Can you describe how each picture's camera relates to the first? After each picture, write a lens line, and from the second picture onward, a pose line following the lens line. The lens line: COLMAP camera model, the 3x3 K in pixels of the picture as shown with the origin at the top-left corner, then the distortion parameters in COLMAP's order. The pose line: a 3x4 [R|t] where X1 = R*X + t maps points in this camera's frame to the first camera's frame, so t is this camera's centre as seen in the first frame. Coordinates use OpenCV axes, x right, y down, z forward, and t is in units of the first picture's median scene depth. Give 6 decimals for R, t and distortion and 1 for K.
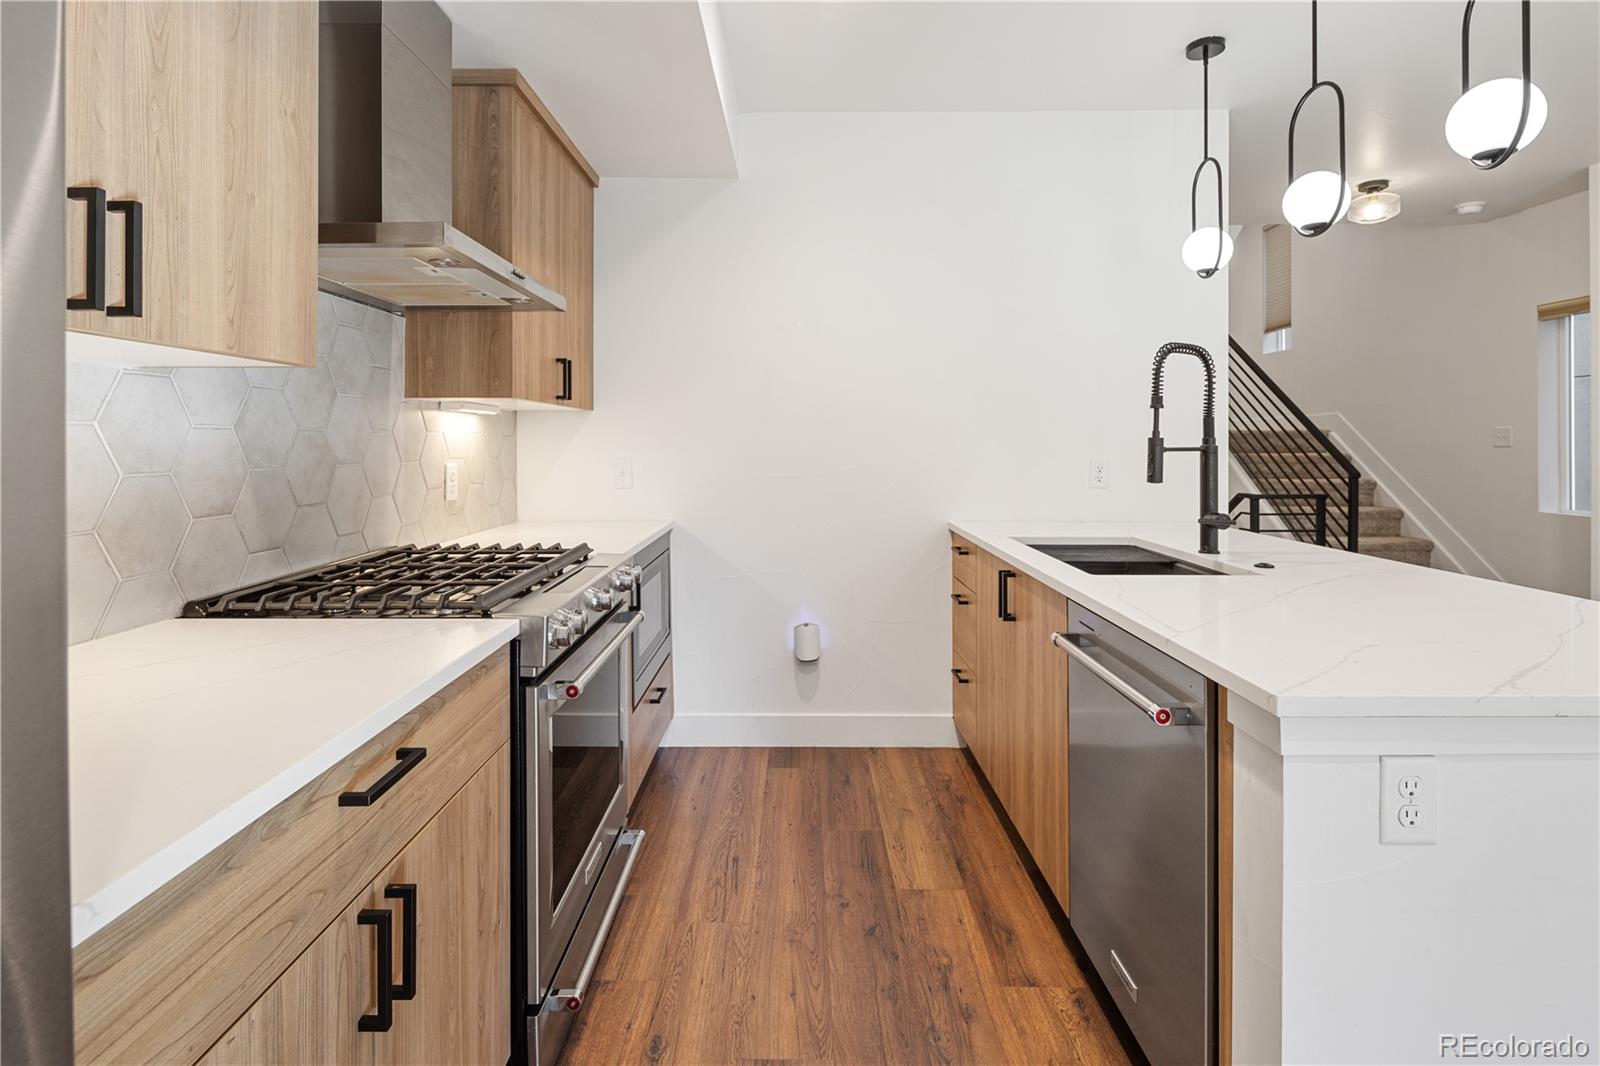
lens RADIAL K [[792.2, 0, 792.6], [0, 792.2, 444.4], [0, 0, 1]] dist [-0.006743, -0.000356]
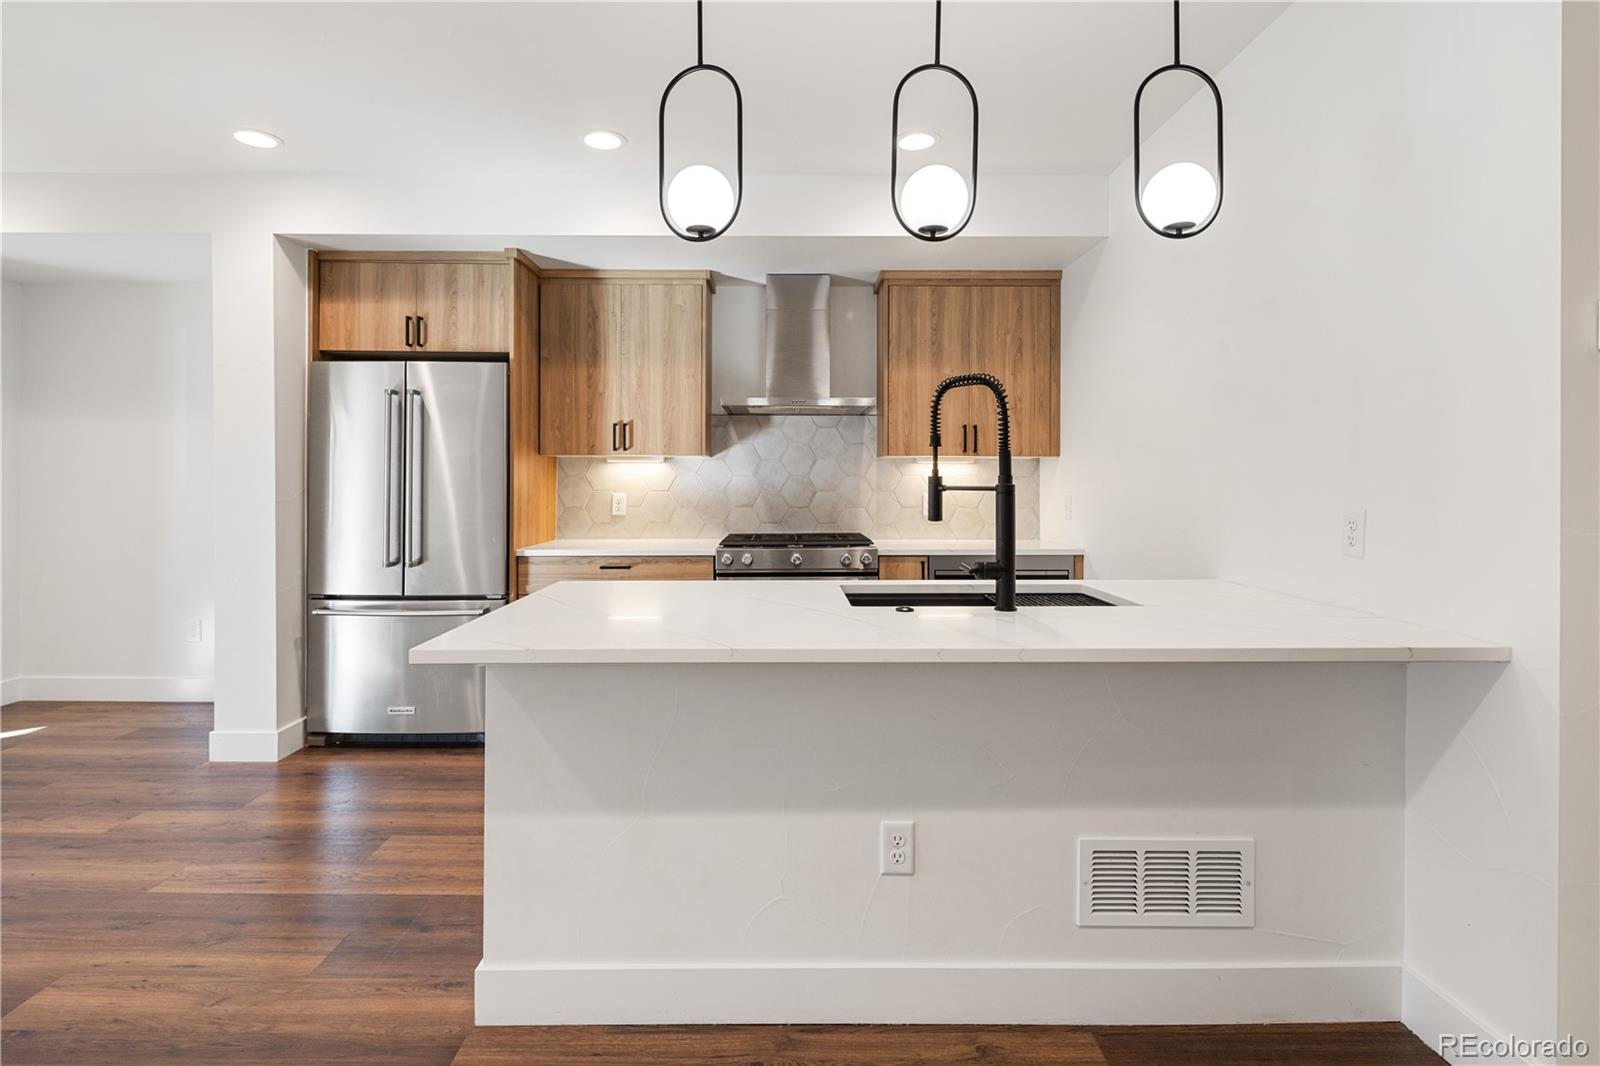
lens RADIAL K [[779.4, 0, 786.3], [0, 779.4, 479.2], [0, 0, 1]] dist [0.002739, -0.003069]
pose [[0.012416, -0.002230, -0.999920, 1.361189], [-0.002326, 0.999995, -0.002259, -0.001816], [0.999920, 0.002354, 0.012410, 0.744491]]
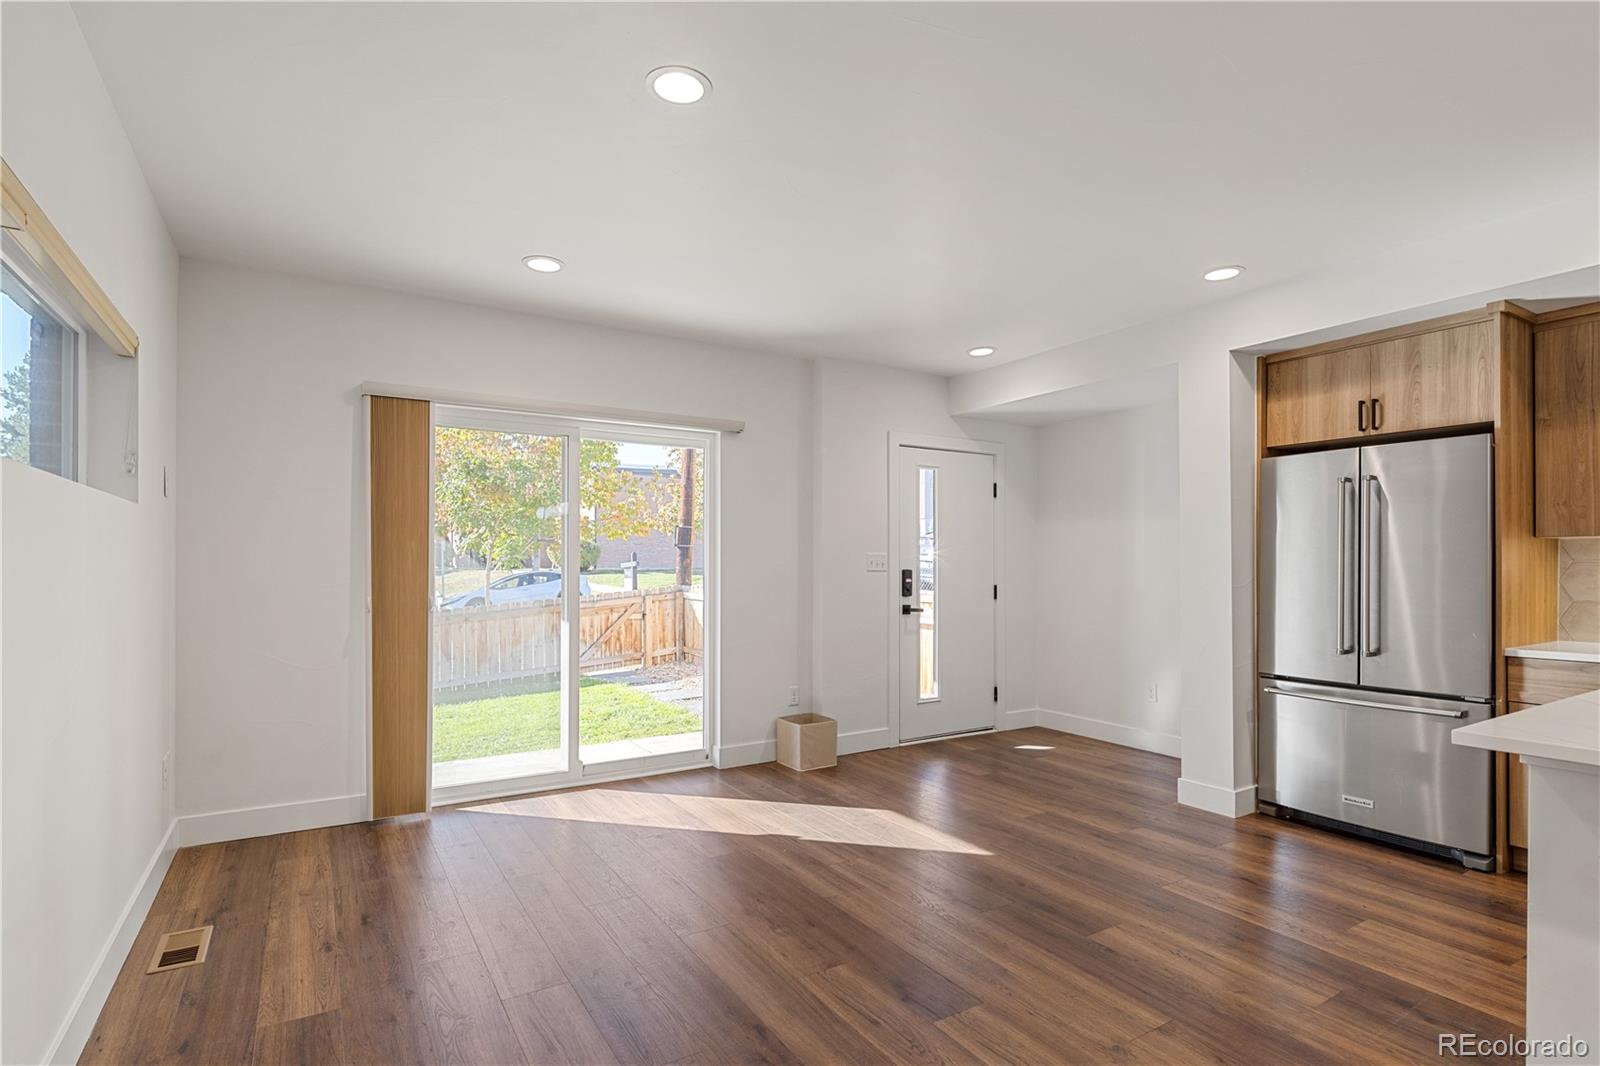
lens RADIAL K [[779.4, 0, 793.2], [0, 779.4, 564.0], [0, 0, 1]] dist [0.002739, -0.003069]
pose [[-0.846652, -0.002194, -0.532142, 1.553430], [-0.000629, 0.999995, -0.003122, -0.003687], [0.532147, -0.002309, -0.846649, 0.708653]]
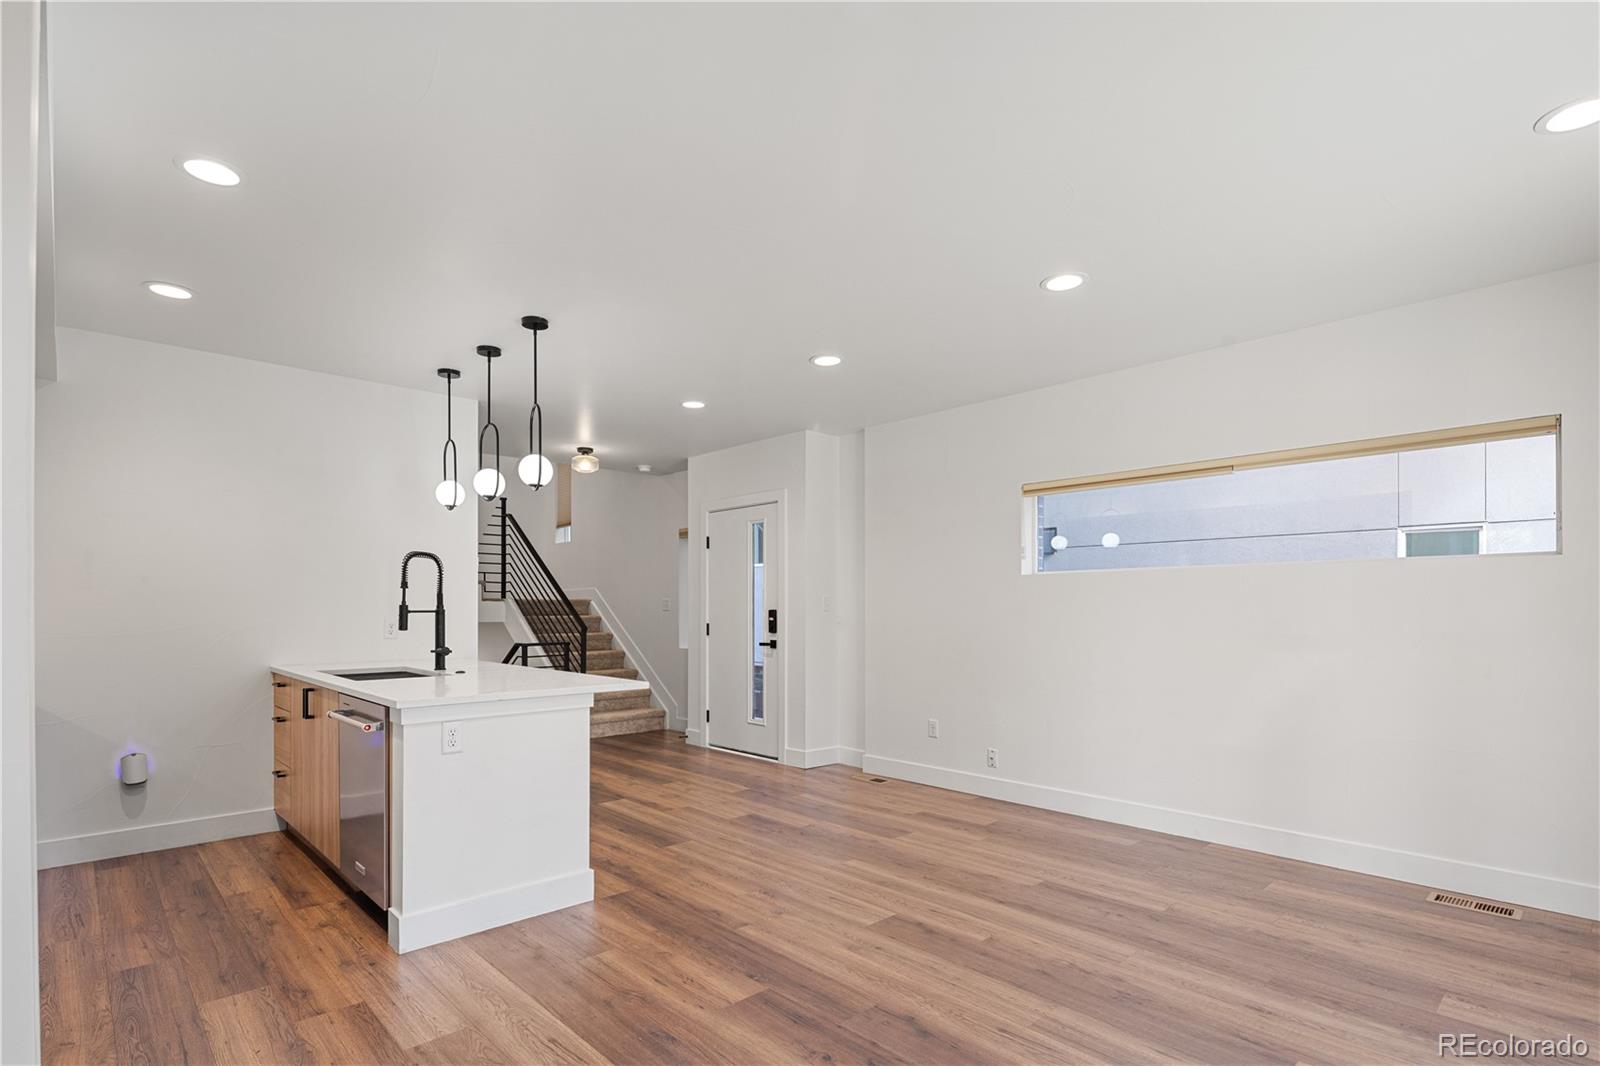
lens RADIAL K [[779.4, 0, 799.3], [0, 779.4, 608.5], [0, 0, 1]] dist [0.002739, -0.003069]
pose [[0.720912, 0.000438, 0.693027, -0.104894], [0.001428, 0.999997, -0.002118, 0.004520], [-0.693025, 0.002516, 0.720909, -0.814752]]
